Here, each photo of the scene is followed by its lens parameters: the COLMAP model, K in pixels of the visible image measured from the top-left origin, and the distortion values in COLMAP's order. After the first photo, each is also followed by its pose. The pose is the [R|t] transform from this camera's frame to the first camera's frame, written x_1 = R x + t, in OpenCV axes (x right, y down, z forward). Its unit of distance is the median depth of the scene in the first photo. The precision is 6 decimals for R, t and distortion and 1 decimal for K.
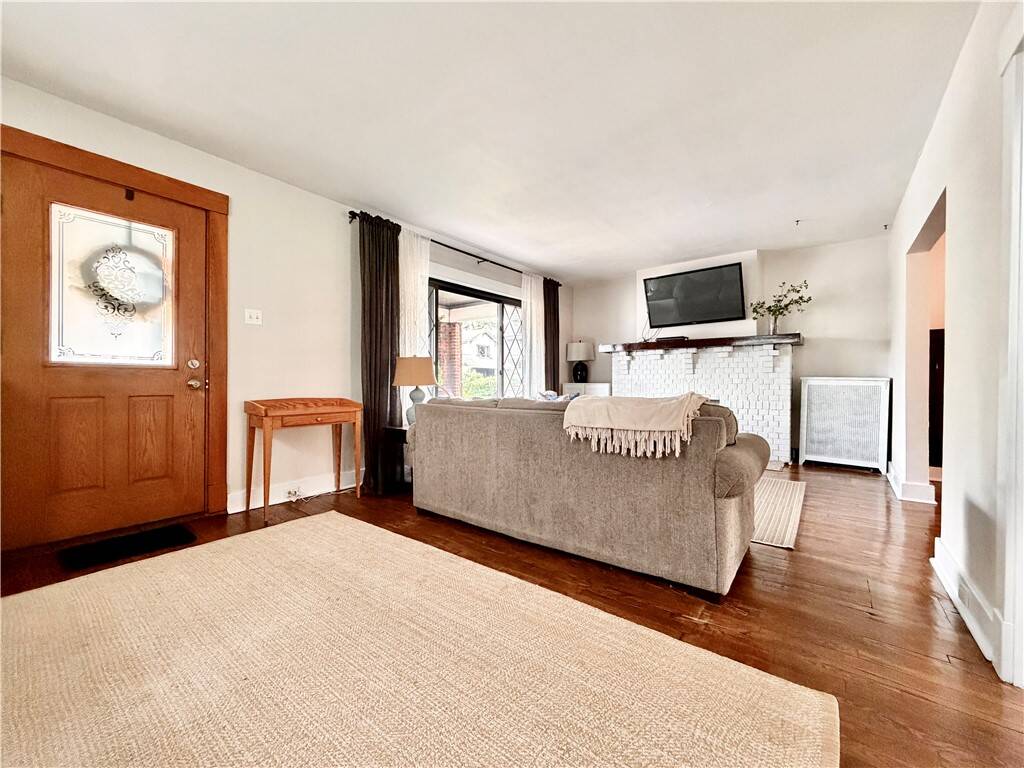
lens RADIAL K [[409.8, 0, 508.9], [0, 409.8, 384.6], [0, 0, 1]] dist [0.000749, 0.000635]
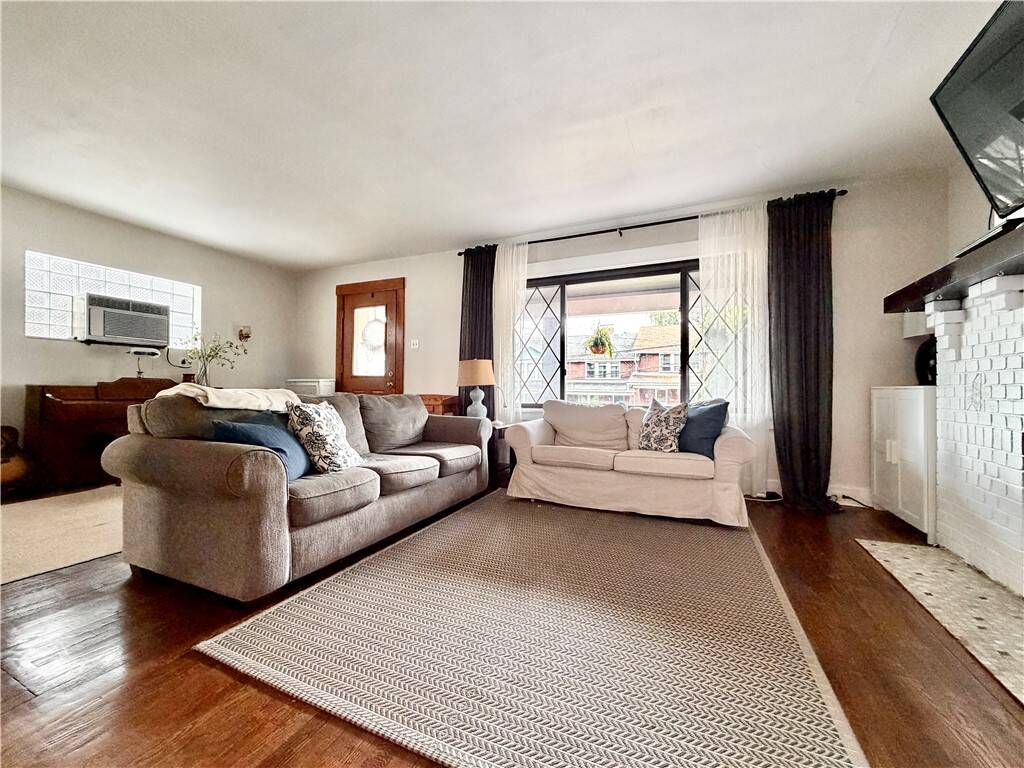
lens RADIAL K [[409.8, 0, 512.2], [0, 409.8, 383.4], [0, 0, 1]] dist [0.000749, 0.000635]
pose [[0.231712, -0.015372, -0.972663, 0.918827], [-0.016630, 0.999666, -0.019761, 0.015950], [0.972642, 0.020755, 0.231379, 0.868473]]
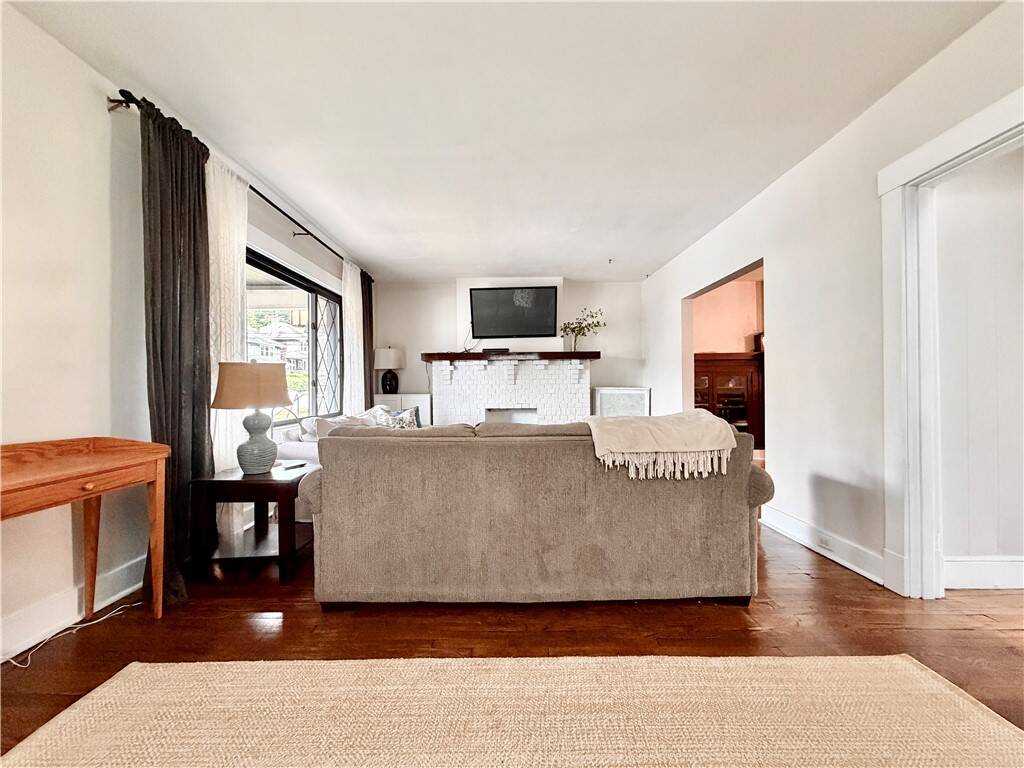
lens RADIAL K [[409.8, 0, 508.8], [0, 409.8, 386.1], [0, 0, 1]] dist [0.000749, 0.000635]
pose [[0.786564, -0.007084, 0.617468, -0.322105], [0.014720, 0.999865, -0.007280, -0.021432], [-0.617333, 0.014816, 0.786562, 0.265639]]
